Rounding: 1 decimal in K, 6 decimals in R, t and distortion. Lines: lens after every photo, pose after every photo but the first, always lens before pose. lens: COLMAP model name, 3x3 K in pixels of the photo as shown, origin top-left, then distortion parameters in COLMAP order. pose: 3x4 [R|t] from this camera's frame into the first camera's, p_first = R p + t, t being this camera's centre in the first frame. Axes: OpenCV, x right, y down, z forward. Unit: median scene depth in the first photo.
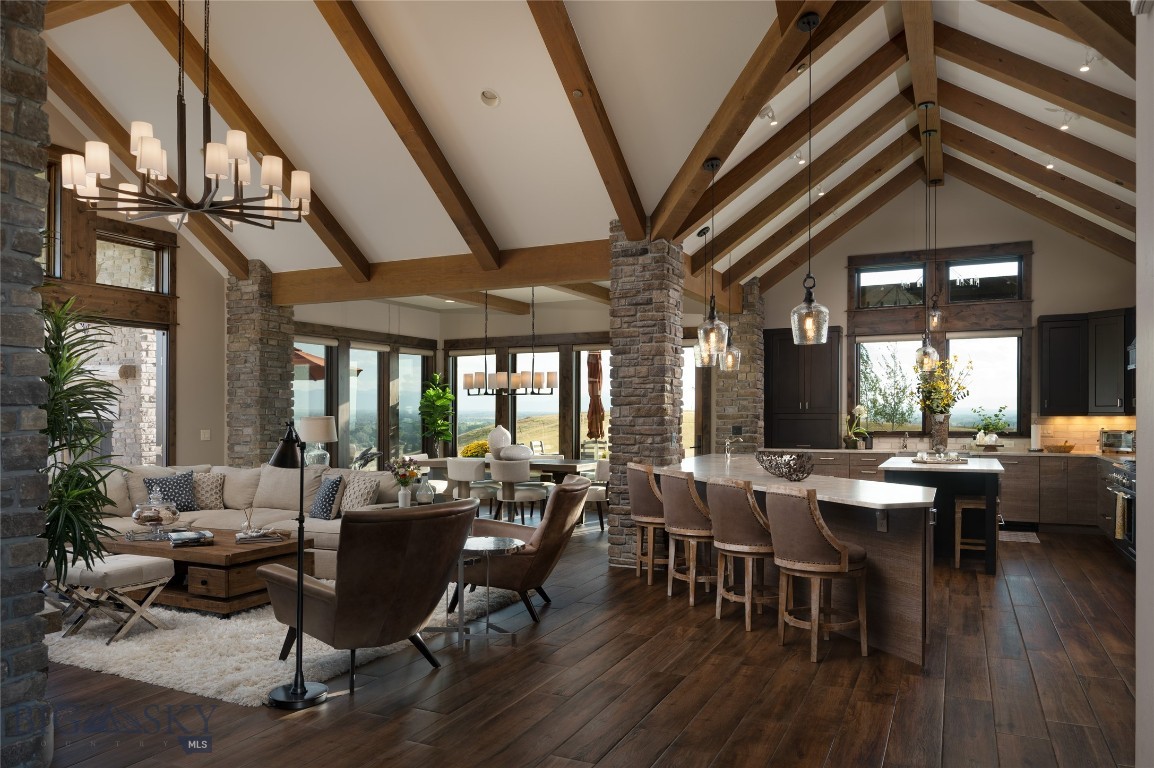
lens RADIAL K [[780.0, 0, 571.5], [0, 780.0, 421.5], [0, 0, 1]] dist [-0.010430, -0.006264]
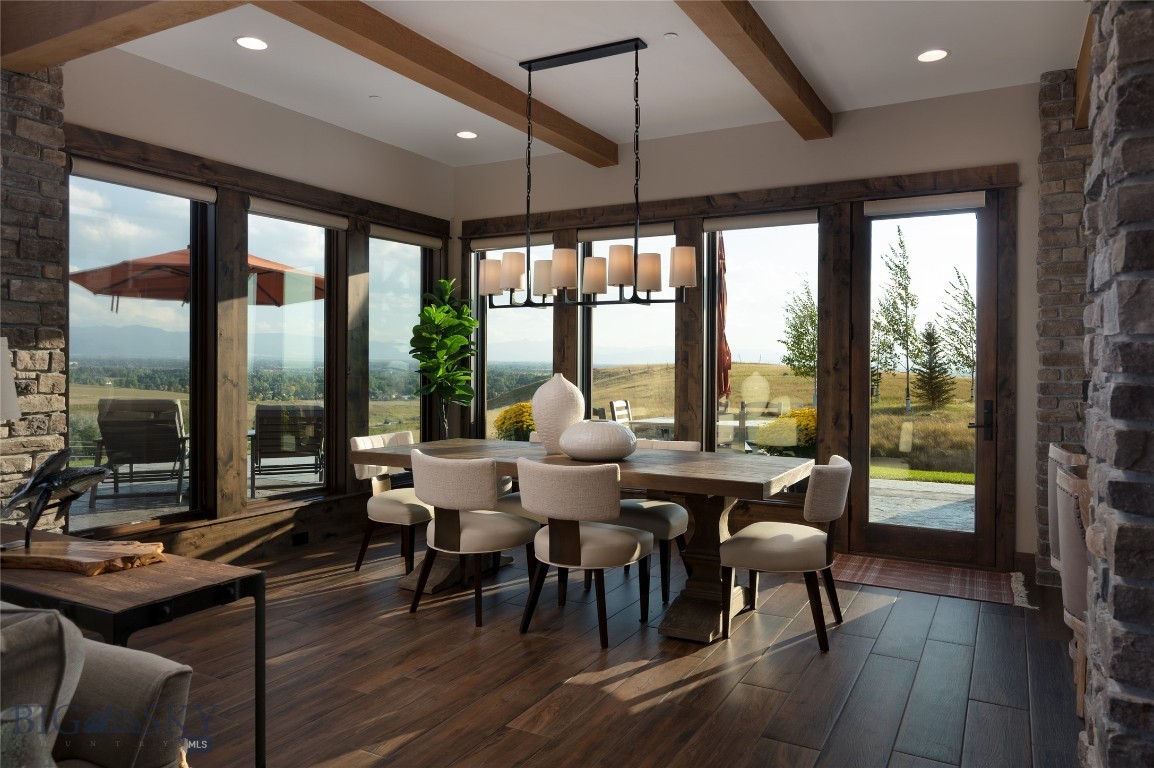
lens RADIAL K [[780.0, 0, 610.2], [0, 780.0, 363.9], [0, 0, 1]] dist [-0.010430, -0.006264]
pose [[0.999290, 0.008626, -0.036683, -0.048589], [-0.009080, 0.999884, -0.012250, 0.004110], [0.036573, 0.012575, 0.999252, 0.587474]]
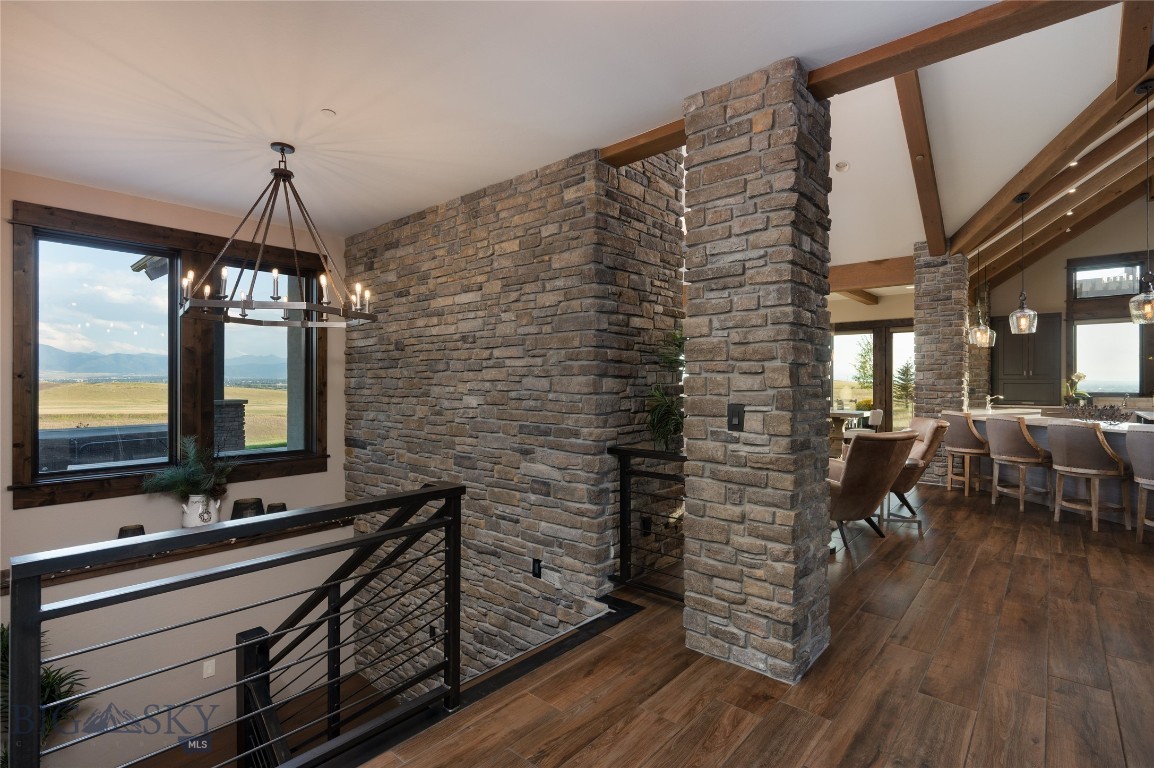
lens RADIAL K [[536.3, 0, 599.1], [0, 536.3, 380.4], [0, 0, 1]] dist [0.006235, 0.000329]
pose [[0.969187, 0.002324, -0.246317, -0.198829], [-0.006066, 0.999877, -0.014431, 0.010418], [0.246253, 0.015480, 0.969082, -0.076557]]
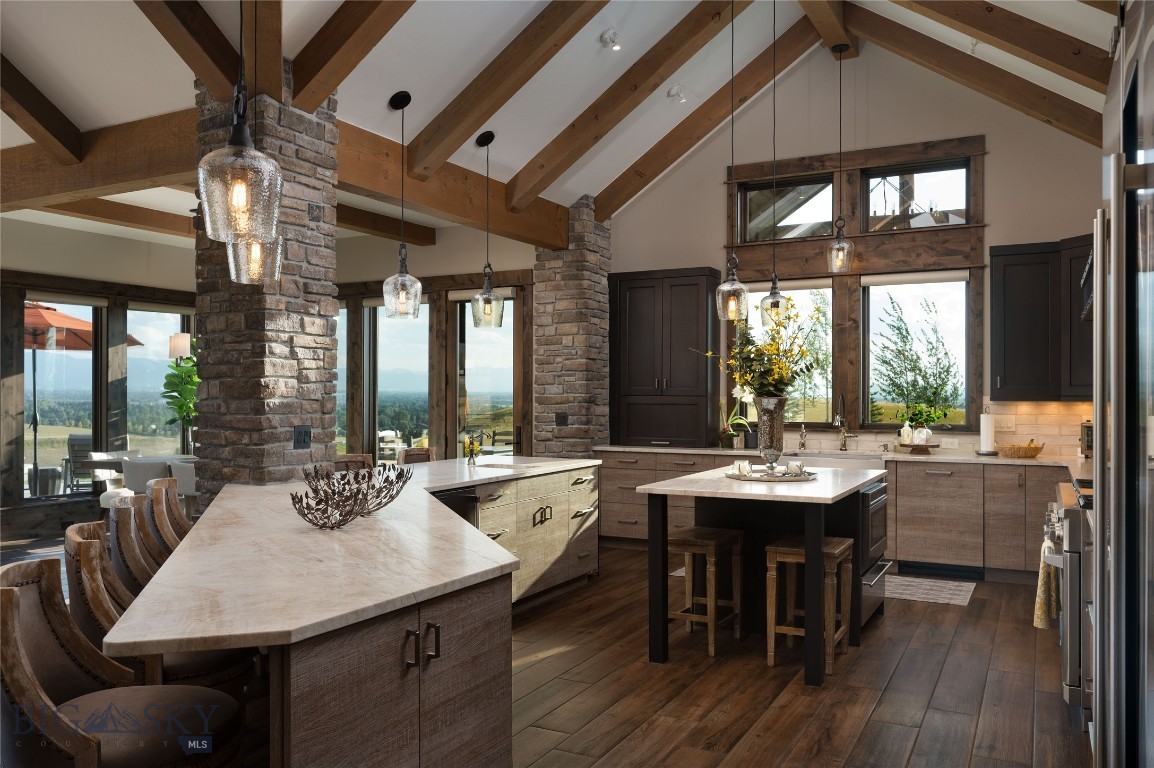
lens RADIAL K [[873.2, 0, 580.2], [0, 873.2, 390.6], [0, 0, 1]] dist [-0.007309, 0.002663]
pose [[0.999640, 0.004899, -0.026376, 0.265257], [-0.005334, 0.999850, -0.016456, -0.001857], [0.026292, 0.016591, 0.999517, 0.248860]]
